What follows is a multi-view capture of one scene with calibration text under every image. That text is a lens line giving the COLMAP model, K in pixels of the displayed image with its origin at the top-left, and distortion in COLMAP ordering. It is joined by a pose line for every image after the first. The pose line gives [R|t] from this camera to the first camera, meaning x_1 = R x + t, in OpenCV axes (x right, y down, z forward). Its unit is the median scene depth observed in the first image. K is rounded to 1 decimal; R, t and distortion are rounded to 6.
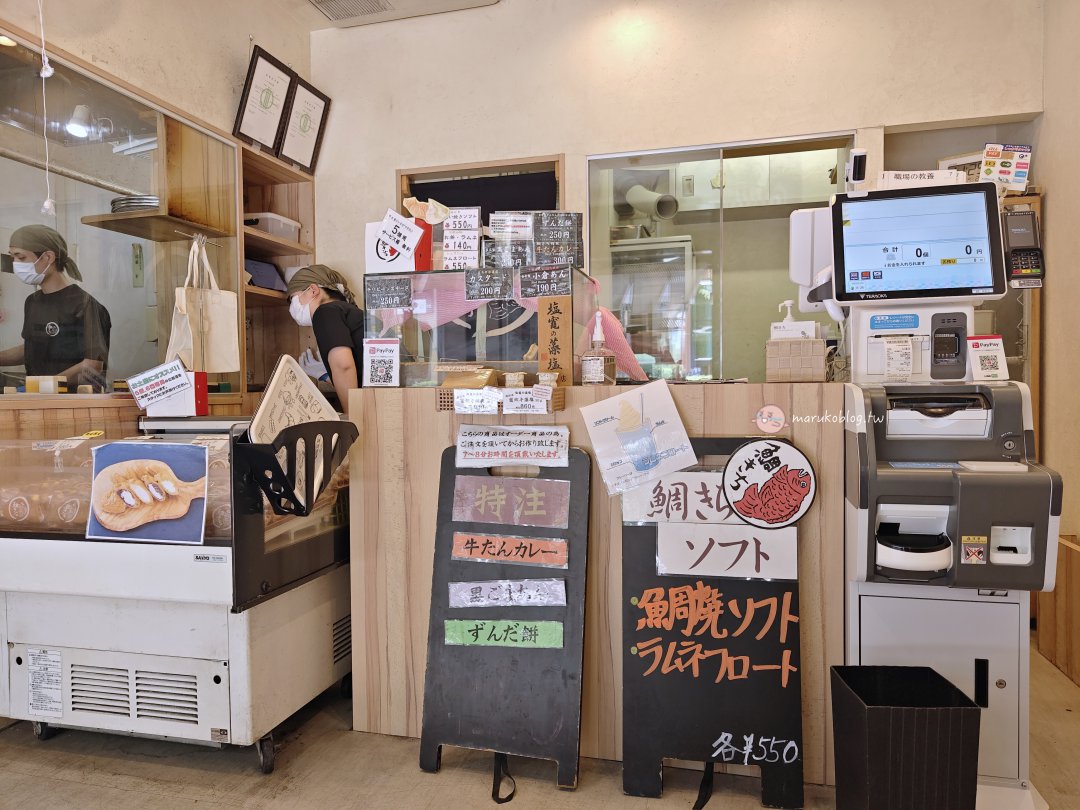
lens RADIAL K [[736.6, 0, 554.1], [0, 736.6, 432.6], [0, 0, 1]] dist [-0.013040, 0.003761]
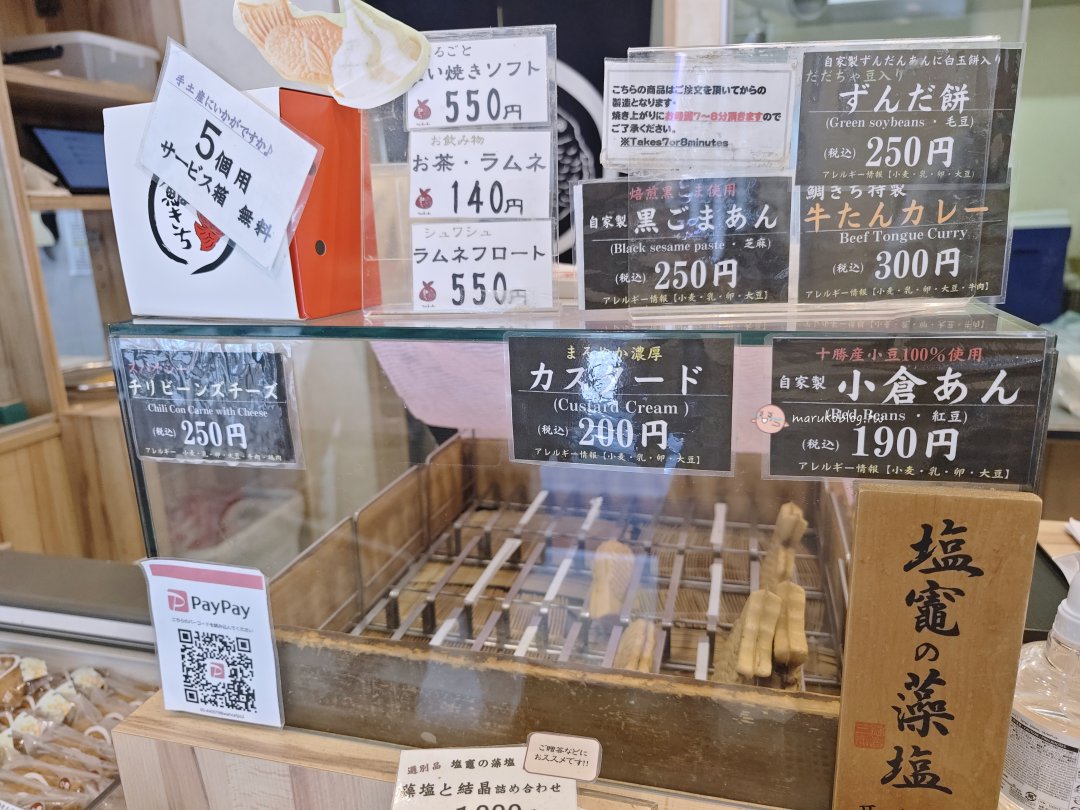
lens RADIAL K [[736.6, 0, 536.9], [0, 736.6, 401.6], [0, 0, 1]] dist [-0.013040, 0.003761]
pose [[0.999531, -0.016902, -0.025528, -0.104623], [0.021784, 0.978509, 0.205048, -0.242255], [0.021514, -0.205508, 0.978419, 0.759102]]
